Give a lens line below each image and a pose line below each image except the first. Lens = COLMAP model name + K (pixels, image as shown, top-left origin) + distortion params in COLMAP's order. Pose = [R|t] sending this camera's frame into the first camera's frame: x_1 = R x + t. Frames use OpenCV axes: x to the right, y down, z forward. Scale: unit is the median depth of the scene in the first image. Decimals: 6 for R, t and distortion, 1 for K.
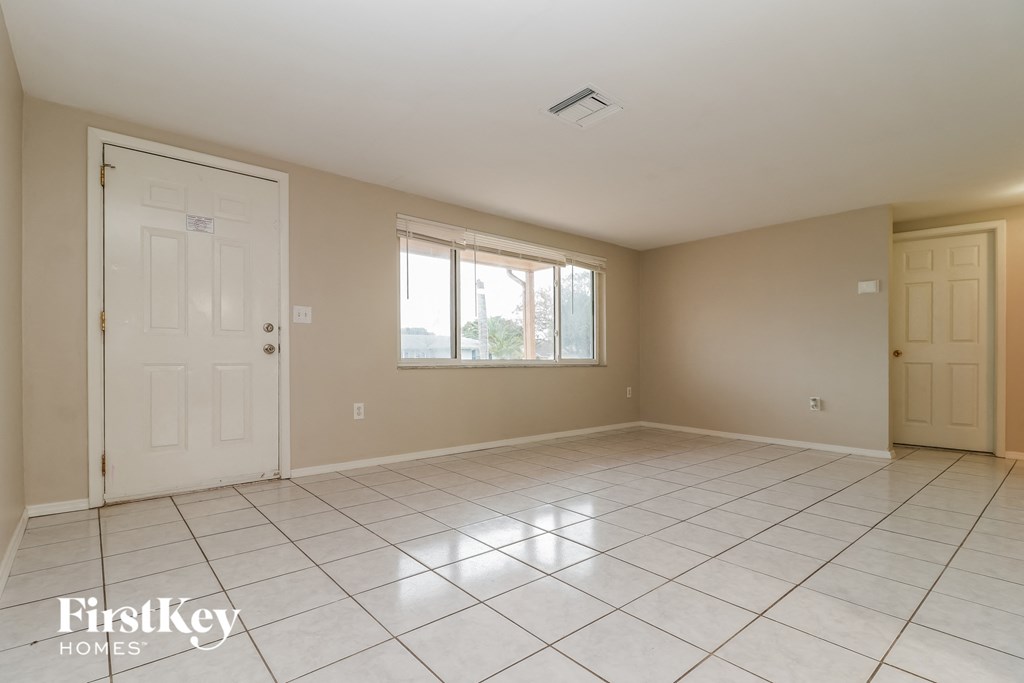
lens RADIAL K [[480.1, 0, 512.5], [0, 480.1, 361.9], [0, 0, 1]] dist [-0.000516, -0.004197]
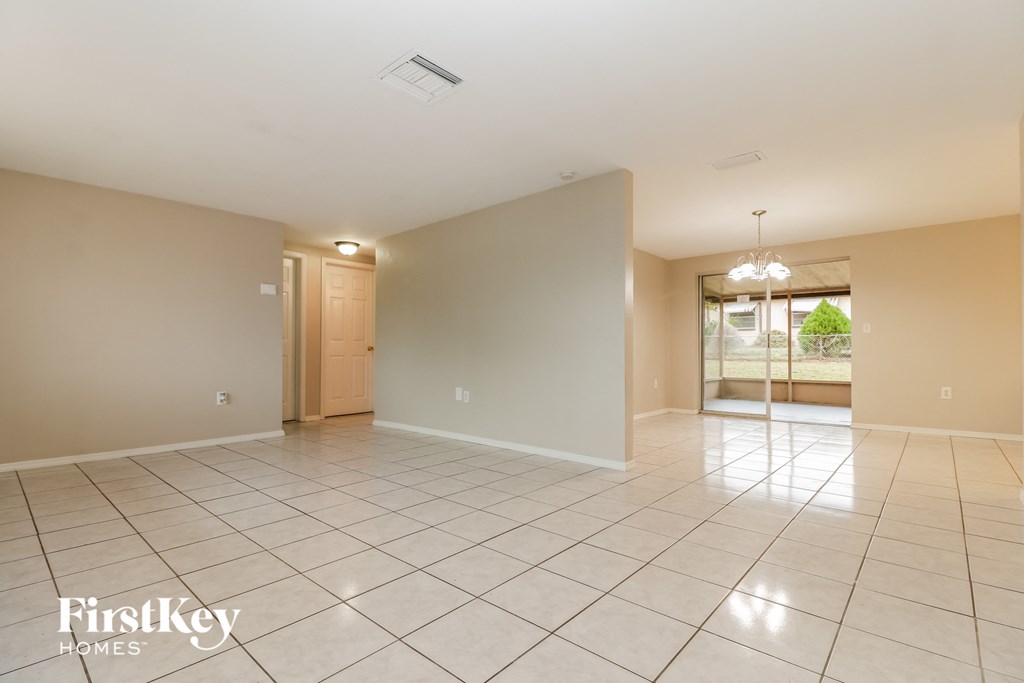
lens RADIAL K [[480.1, 0, 509.6], [0, 480.1, 341.5], [0, 0, 1]] dist [-0.000516, -0.004197]
pose [[-0.131578, 0.014016, 0.991207, -0.465718], [0.010852, 0.999860, -0.012698, -0.011086], [-0.991246, 0.009086, -0.131712, 0.583914]]
